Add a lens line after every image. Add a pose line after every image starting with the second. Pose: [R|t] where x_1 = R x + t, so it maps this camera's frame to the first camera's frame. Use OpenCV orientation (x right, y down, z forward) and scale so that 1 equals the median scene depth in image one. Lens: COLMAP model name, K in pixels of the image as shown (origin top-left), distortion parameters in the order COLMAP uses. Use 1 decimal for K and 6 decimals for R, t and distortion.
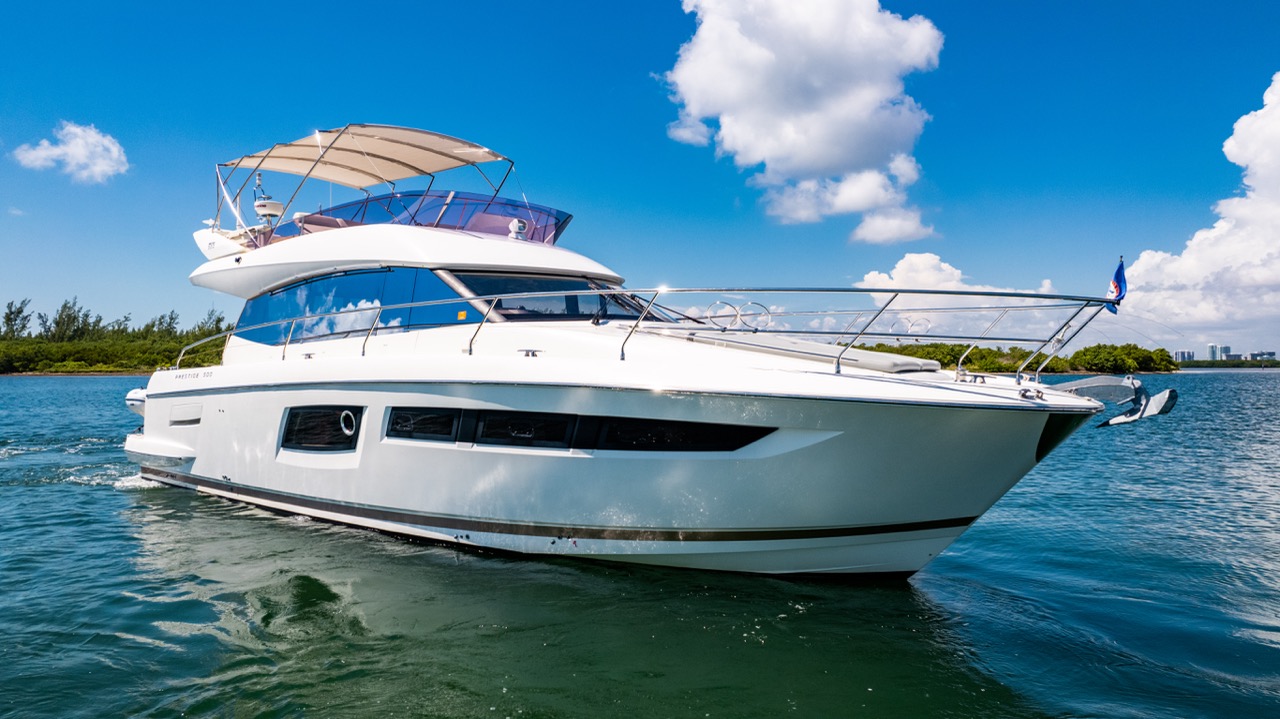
lens RADIAL K [[1075.2, 0, 639.7], [0, 1075.2, 366.0], [0, 0, 1]] dist [-0.000508, 0.011342]
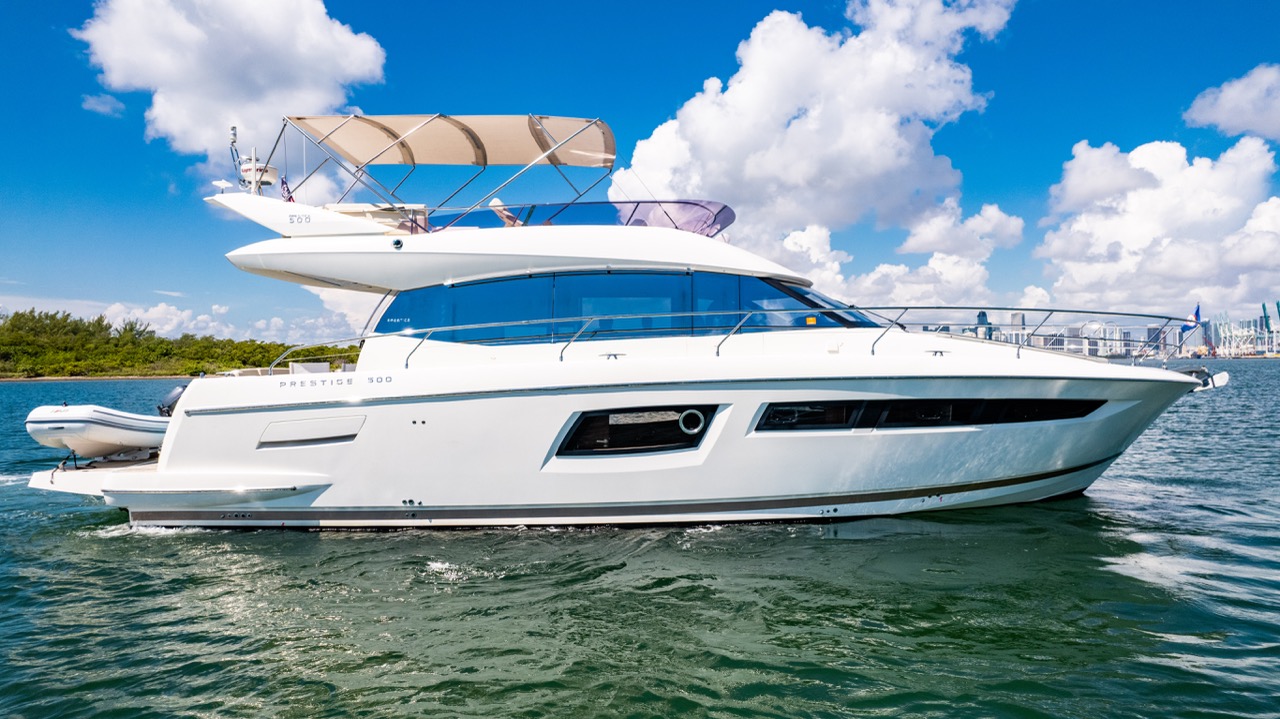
lens RADIAL K [[1075.2, 0, 639.1], [0, 1075.2, 356.4], [0, 0, 1]] dist [-0.000508, 0.011342]
pose [[0.674670, -0.008377, 0.738072, -0.863001], [0.016157, 0.999864, -0.003421, -0.006539], [-0.737943, 0.014234, 0.674713, 0.264871]]
